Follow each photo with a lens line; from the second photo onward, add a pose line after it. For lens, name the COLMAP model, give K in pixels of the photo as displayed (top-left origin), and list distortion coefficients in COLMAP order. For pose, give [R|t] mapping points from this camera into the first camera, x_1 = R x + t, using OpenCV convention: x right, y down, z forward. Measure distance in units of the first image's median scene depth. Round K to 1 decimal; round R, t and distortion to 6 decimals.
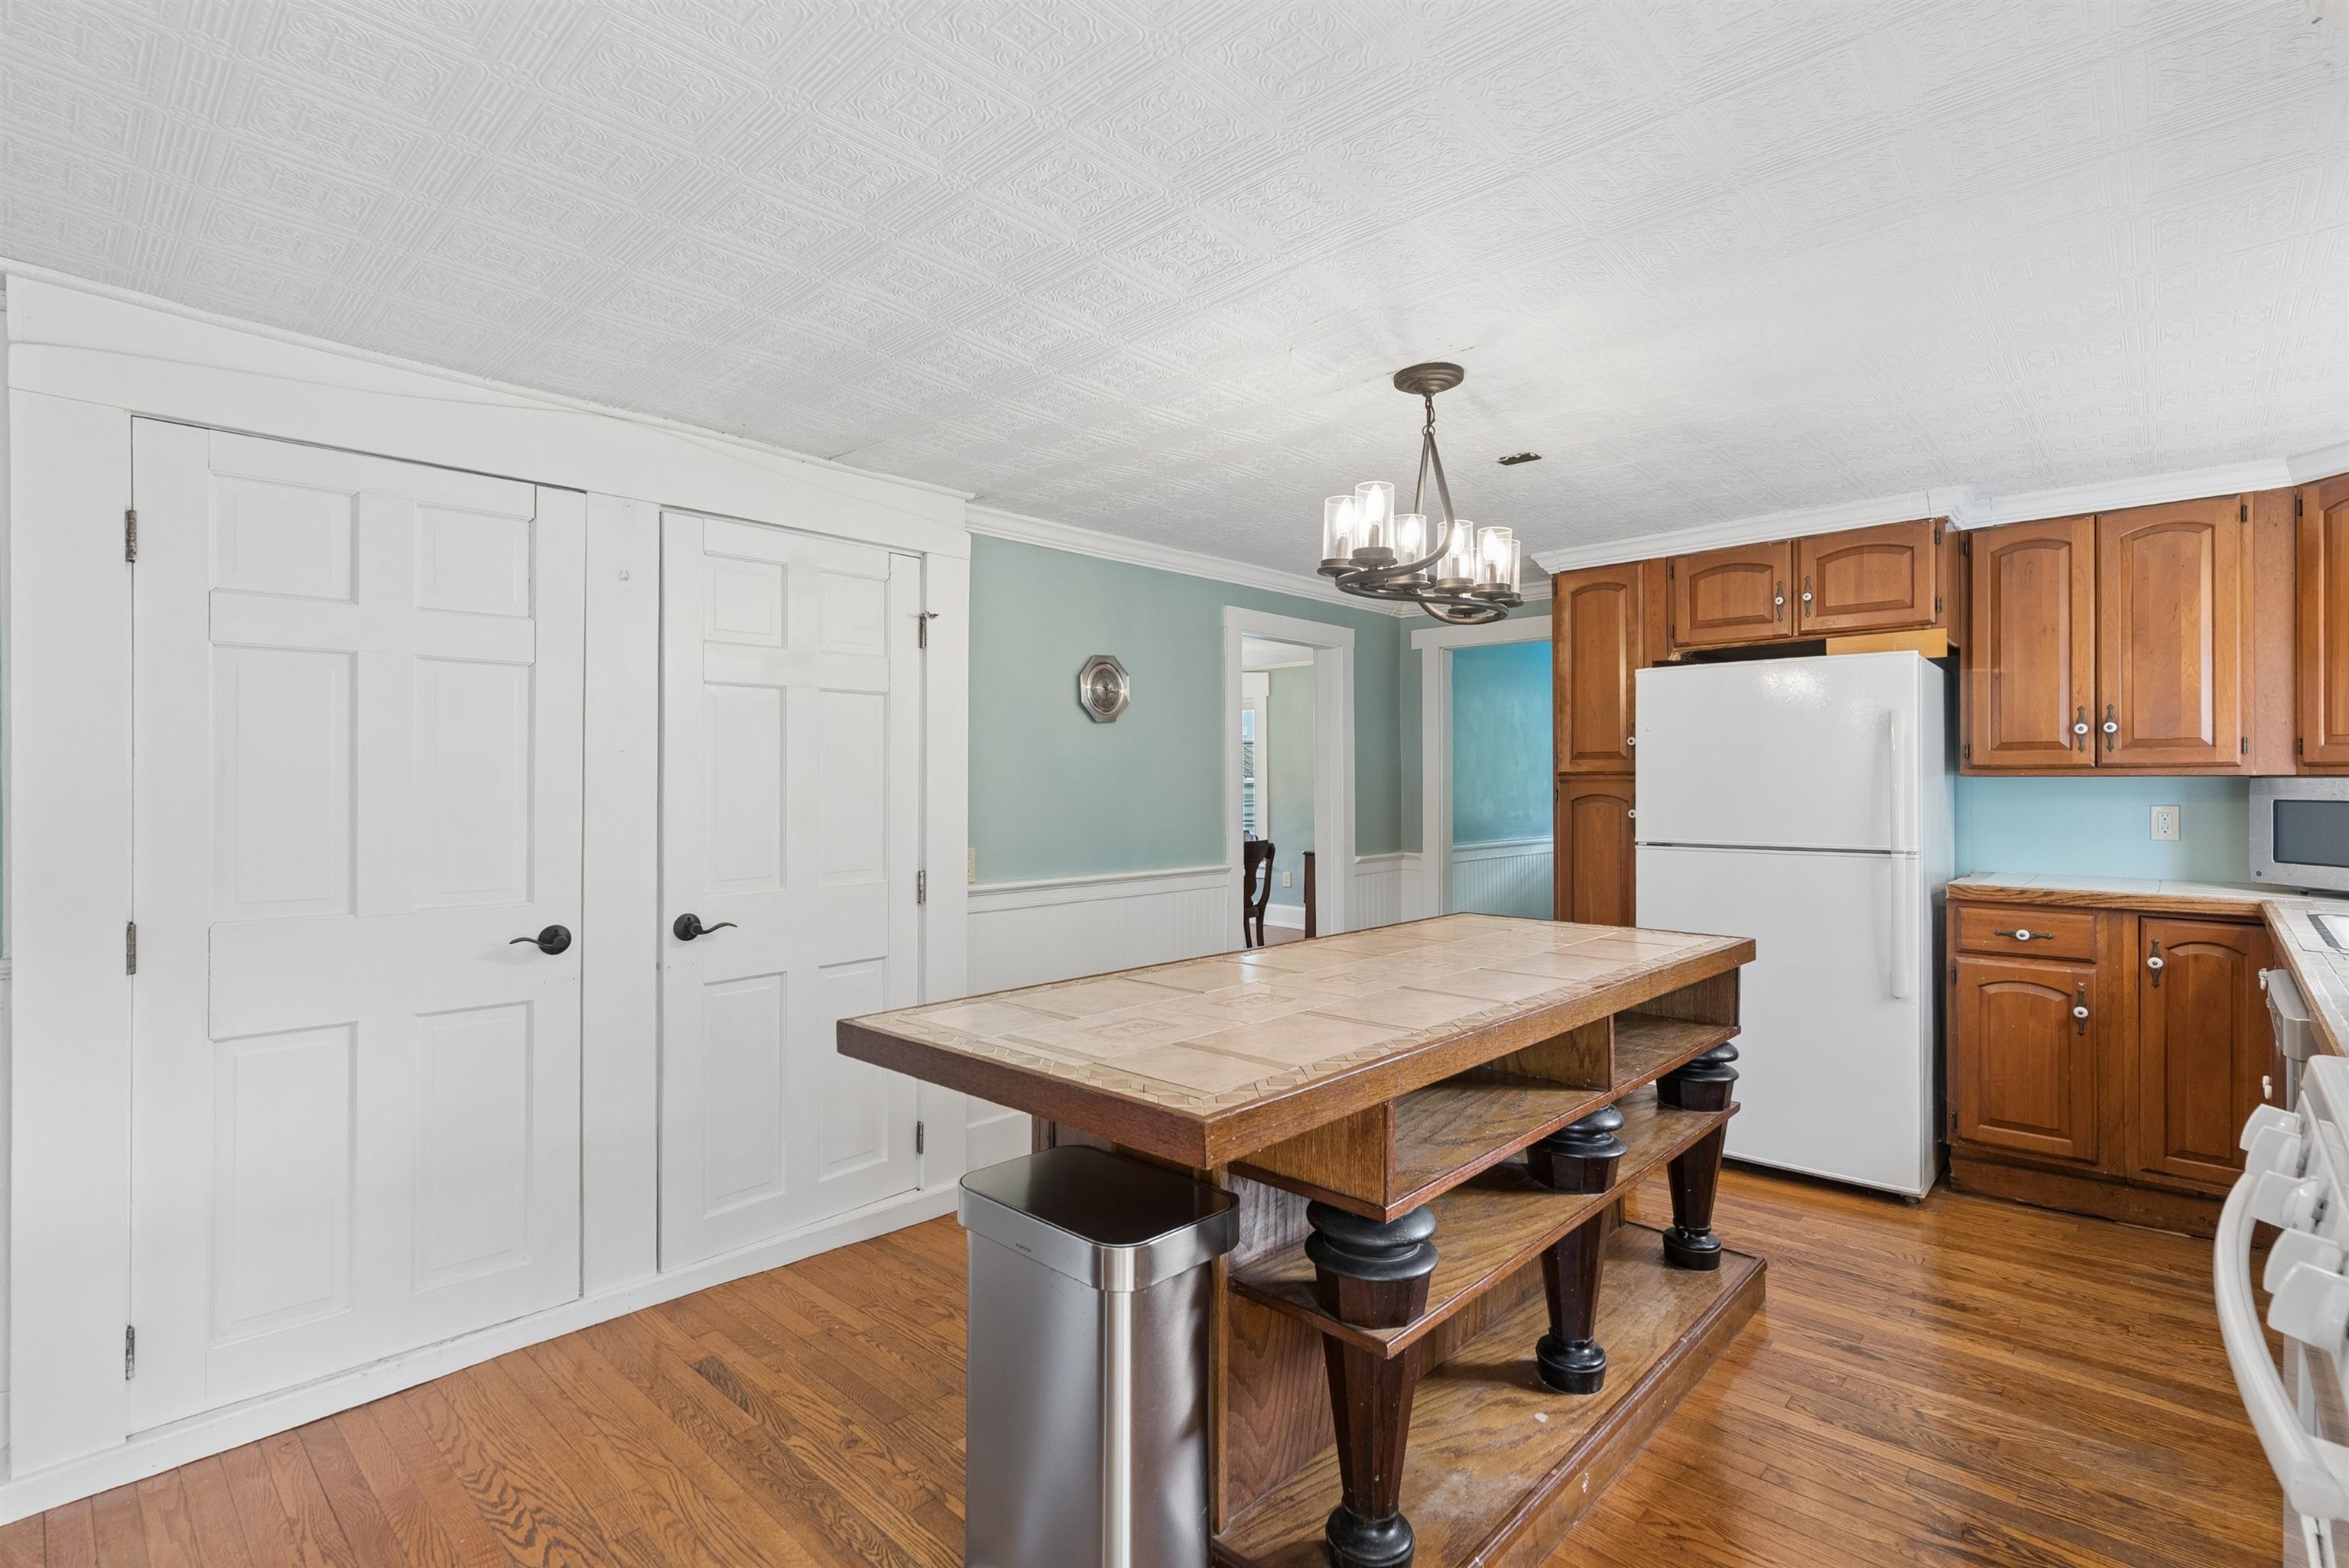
lens RADIAL K [[1095.8, 0, 1238.7], [0, 1095.8, 794.0], [0, 0, 1]] dist [-0.008145, 0.003770]
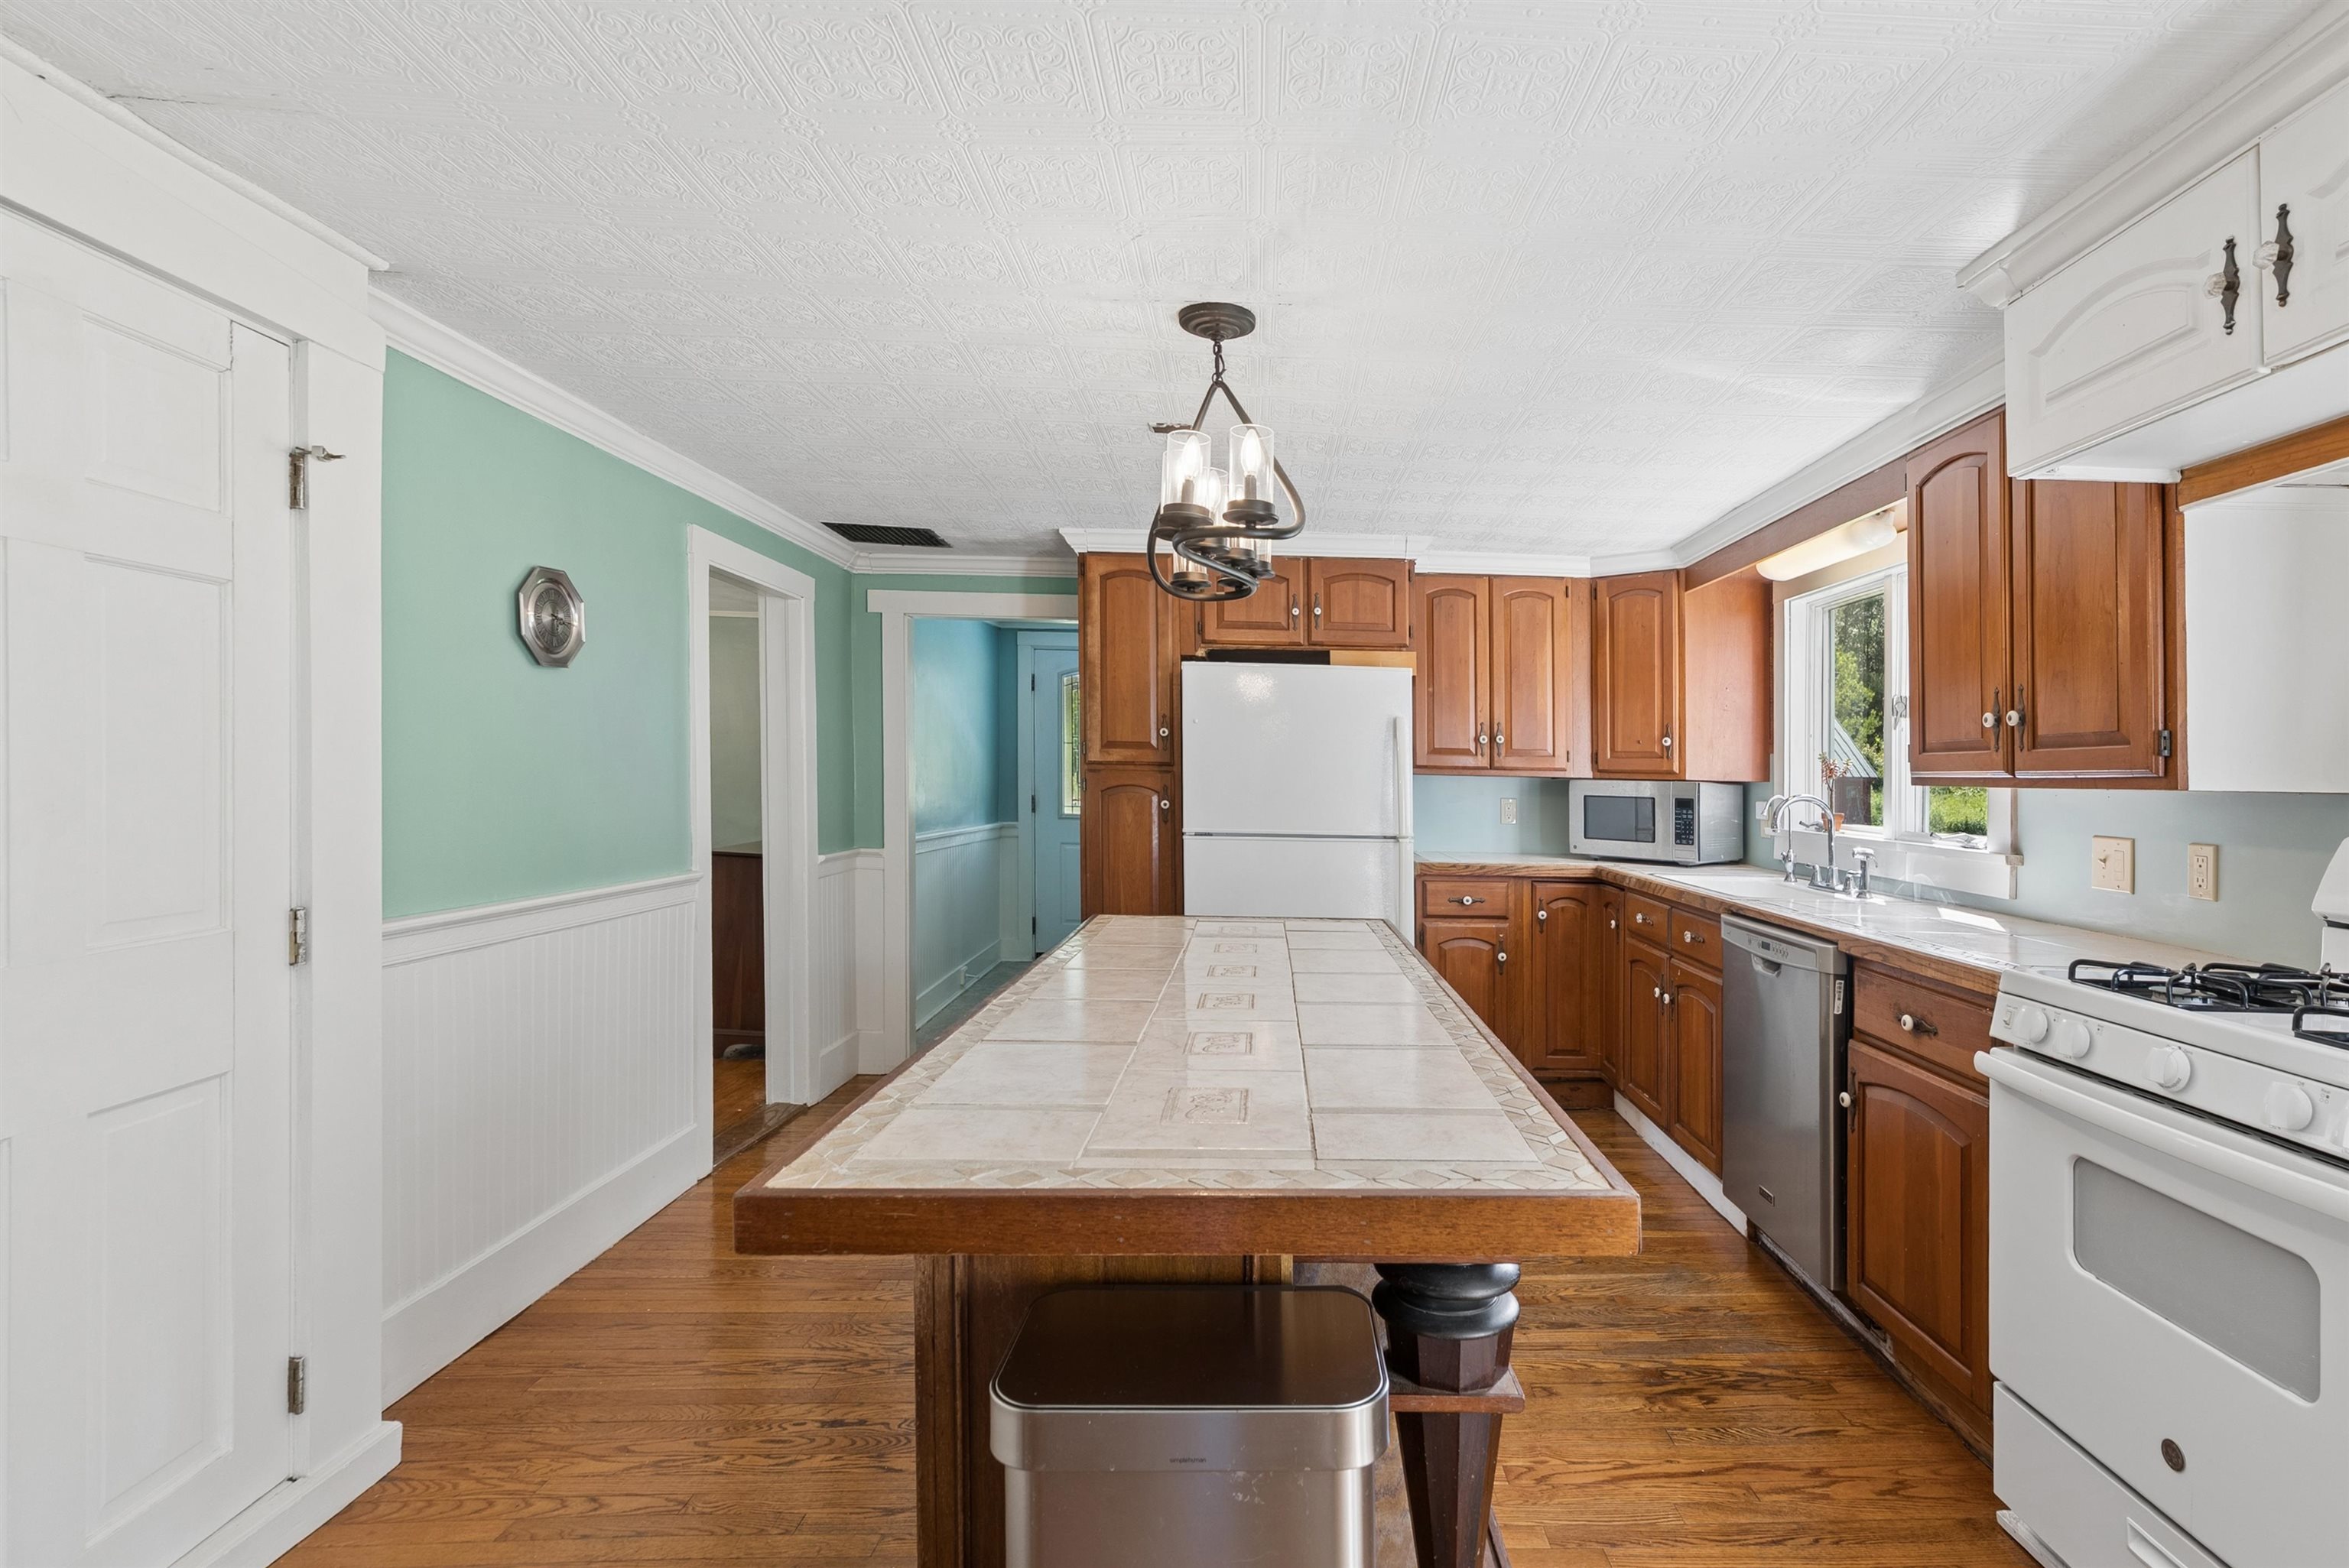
lens RADIAL K [[1095.8, 0, 1185.3], [0, 1095.8, 790.7], [0, 0, 1]] dist [-0.008145, 0.003770]
pose [[0.714596, 0.008172, 0.699490, -0.391587], [-0.015328, 0.999875, 0.003978, 0.001759], [-0.699369, -0.013565, 0.714632, 0.310917]]
